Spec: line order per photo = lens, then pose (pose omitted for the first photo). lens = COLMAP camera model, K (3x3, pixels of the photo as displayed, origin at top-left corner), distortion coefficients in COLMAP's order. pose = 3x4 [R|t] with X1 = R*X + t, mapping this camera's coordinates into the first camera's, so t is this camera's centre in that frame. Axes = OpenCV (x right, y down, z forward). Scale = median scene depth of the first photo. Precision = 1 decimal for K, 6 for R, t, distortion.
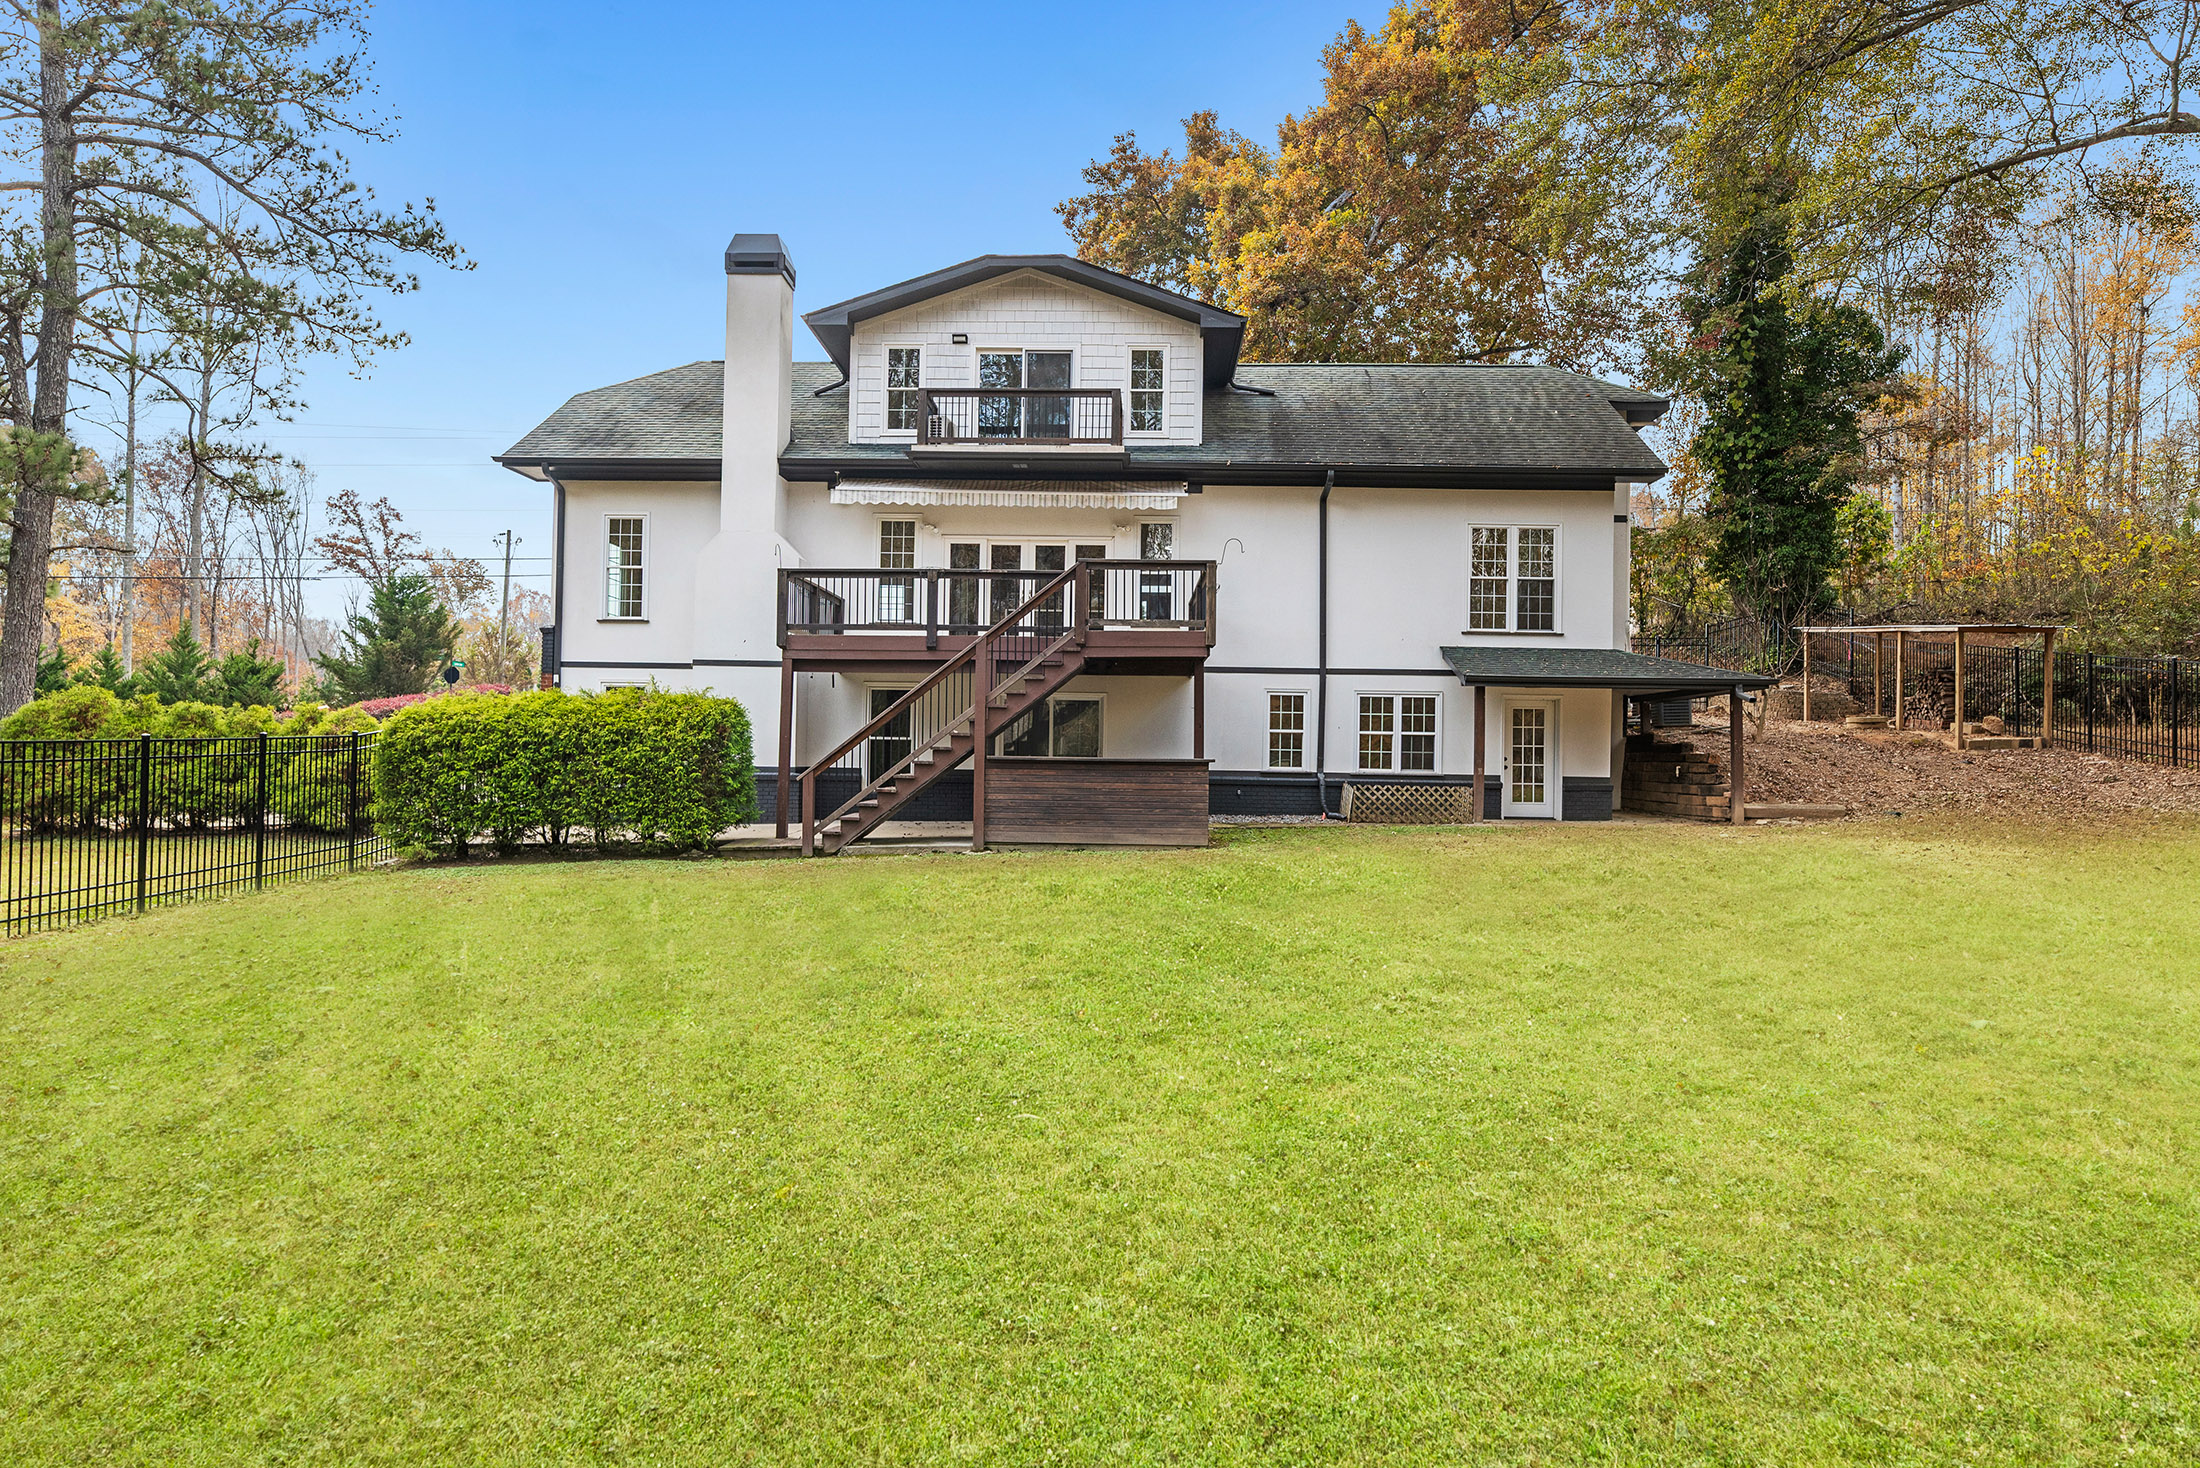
lens RADIAL K [[1304.6, 0, 1091.5], [0, 1304.6, 745.6], [0, 0, 1]] dist [0.006424, 0.000465]
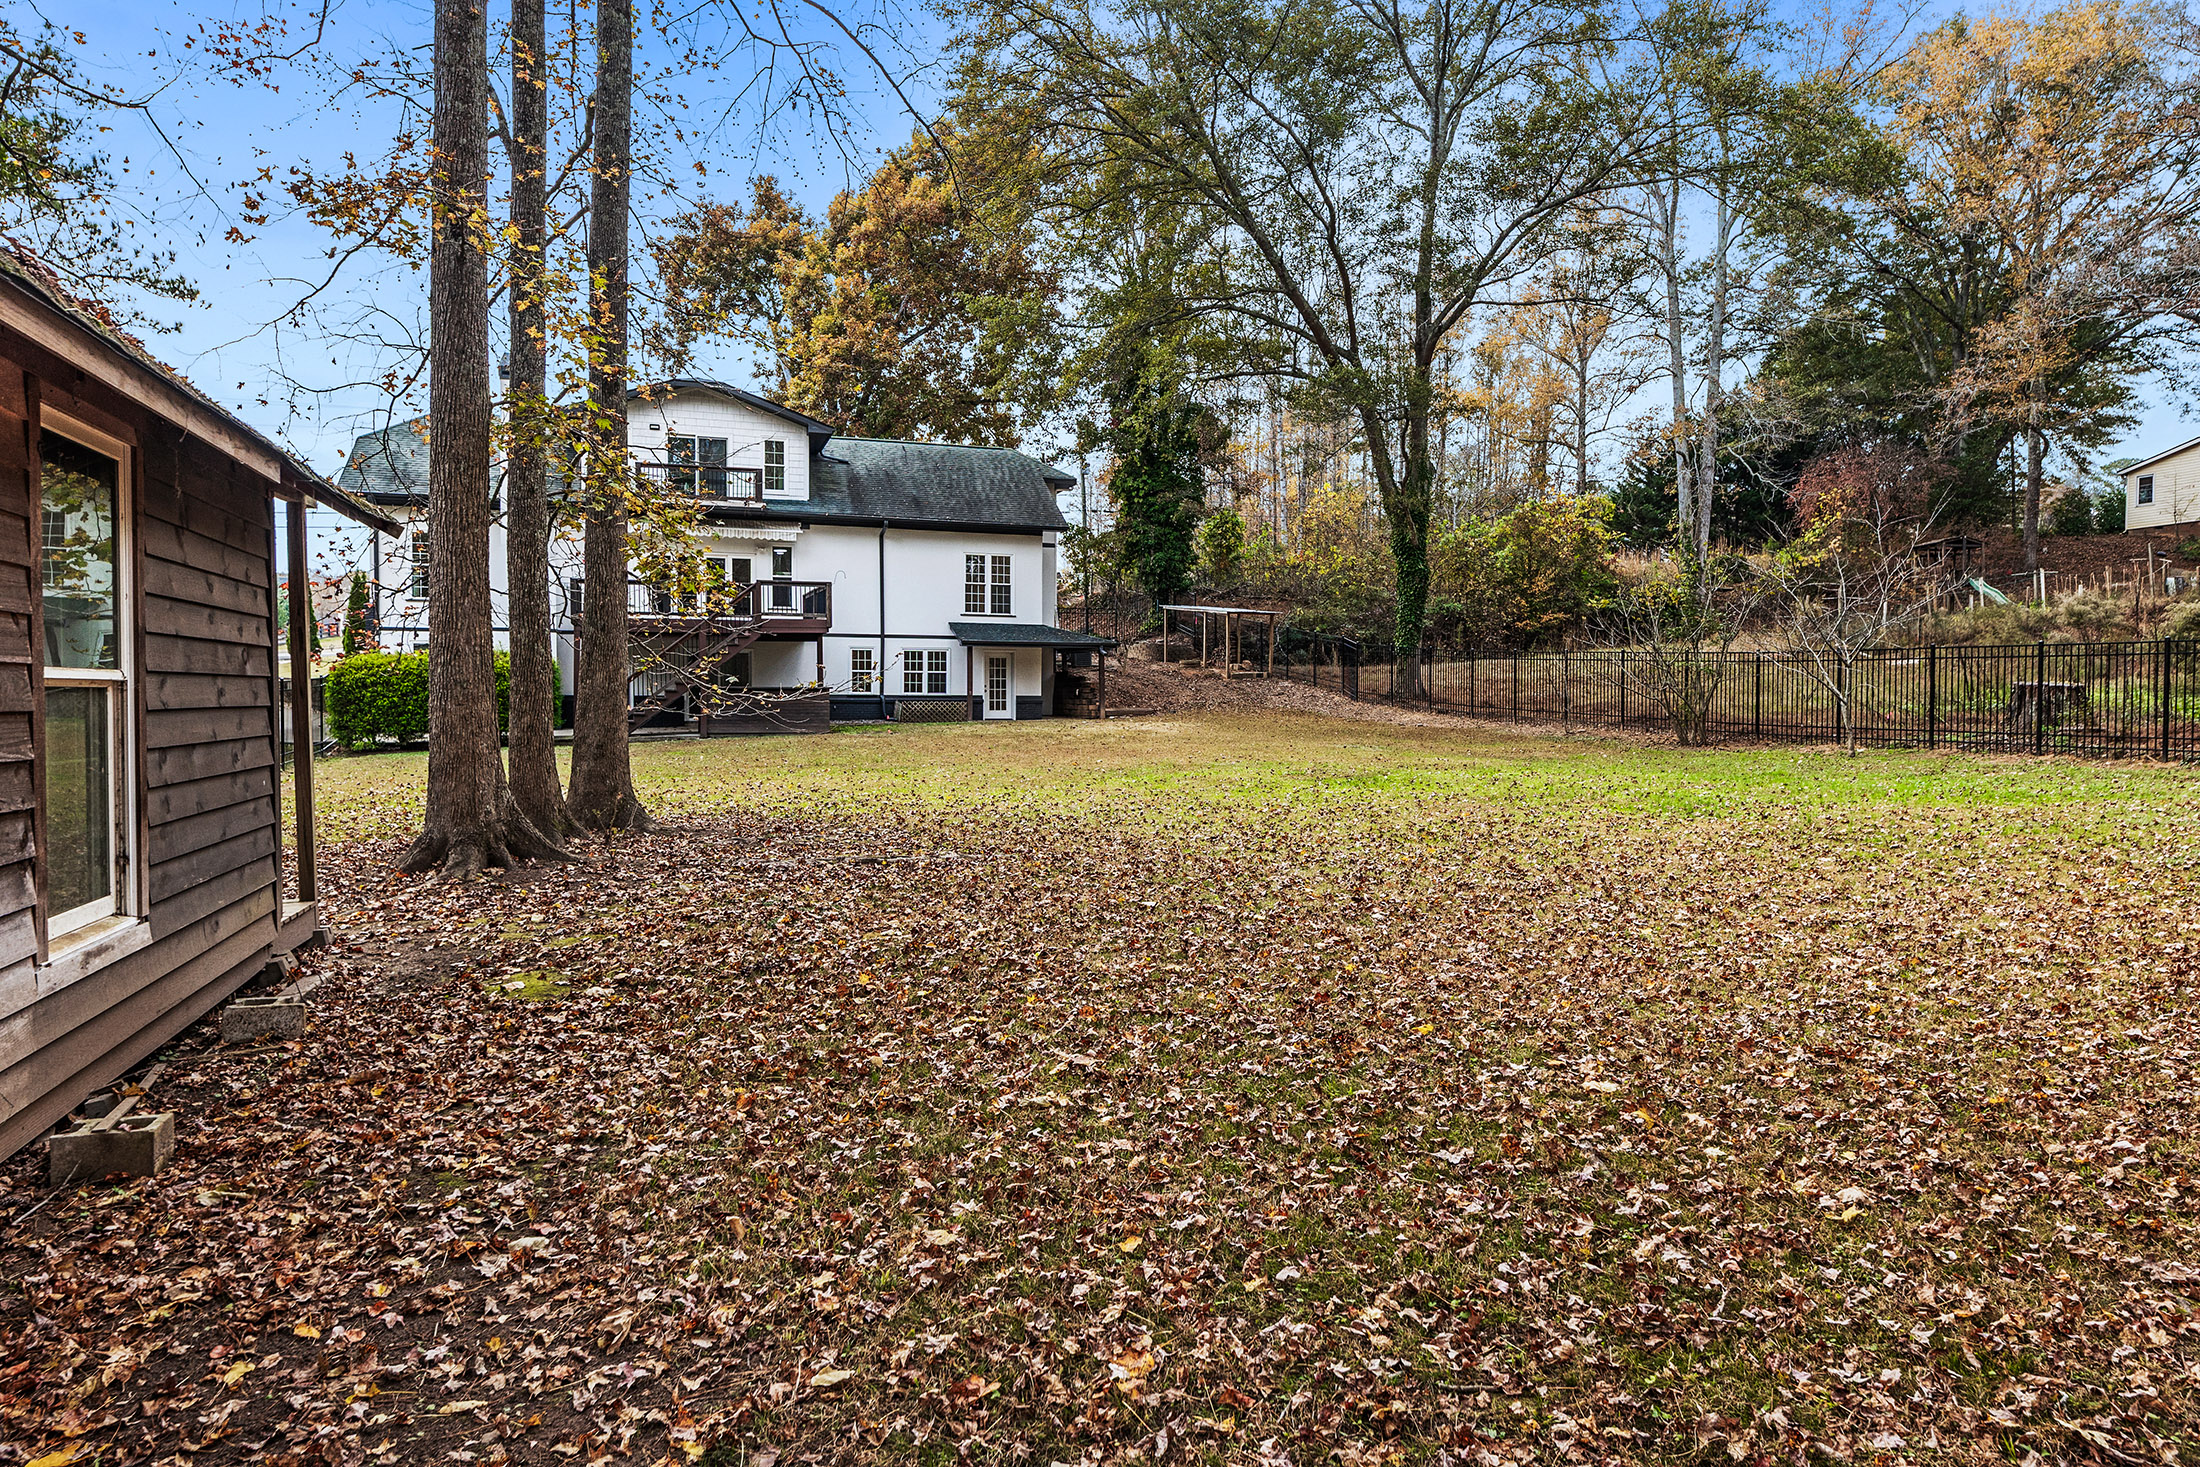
lens RADIAL K [[1304.6, 0, 1092.3], [0, 1304.6, 725.1], [0, 0, 1]] dist [0.006424, 0.000465]
pose [[0.935816, -0.018856, 0.351984, -0.167568], [0.005979, 0.999274, 0.037634, -0.002857], [-0.352438, -0.033114, 0.935249, -0.693575]]
